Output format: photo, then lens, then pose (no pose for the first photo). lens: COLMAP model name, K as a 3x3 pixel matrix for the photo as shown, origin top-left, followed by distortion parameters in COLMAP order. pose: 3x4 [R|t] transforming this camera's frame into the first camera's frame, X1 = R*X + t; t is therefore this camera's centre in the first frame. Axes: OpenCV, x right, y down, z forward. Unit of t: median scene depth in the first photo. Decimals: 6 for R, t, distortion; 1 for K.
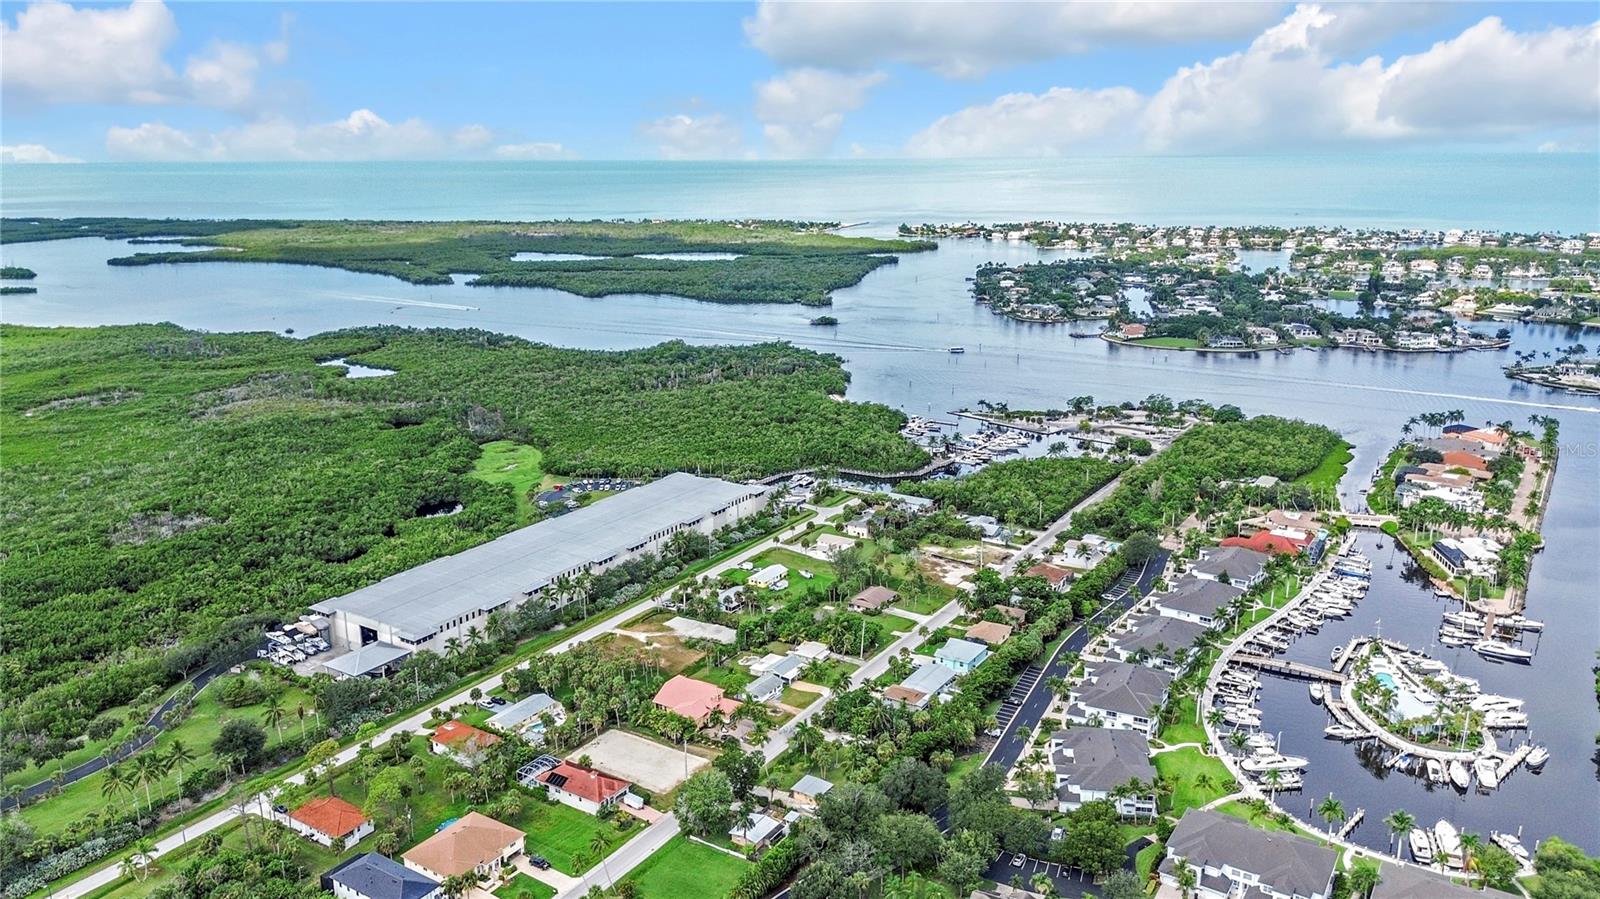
lens RADIAL K [[1149.5, 0, 800.0], [0, 1149.5, 449.5], [0, 0, 1]] dist [0.002085, 0.000955]
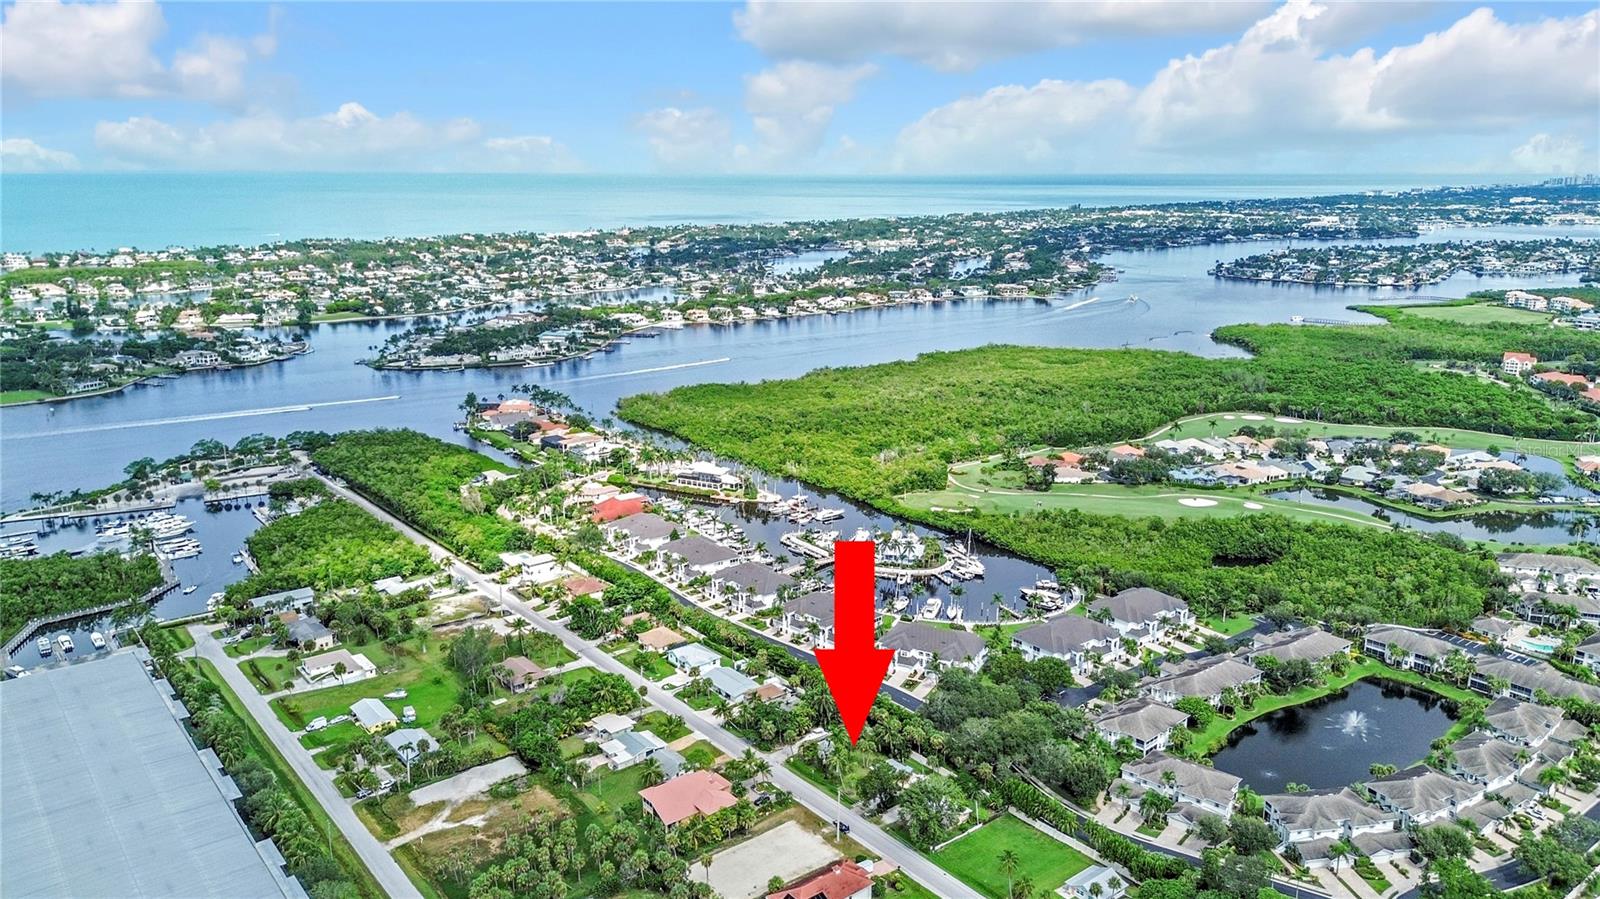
lens RADIAL K [[1149.5, 0, 800.0], [0, 1149.5, 449.5], [0, 0, 1]] dist [0.002085, 0.000955]
pose [[0.301051, -0.213670, 0.929362, -0.672672], [0.229224, 0.962214, 0.146970, -0.116809], [-0.925648, 0.168787, 0.338654, 0.487803]]
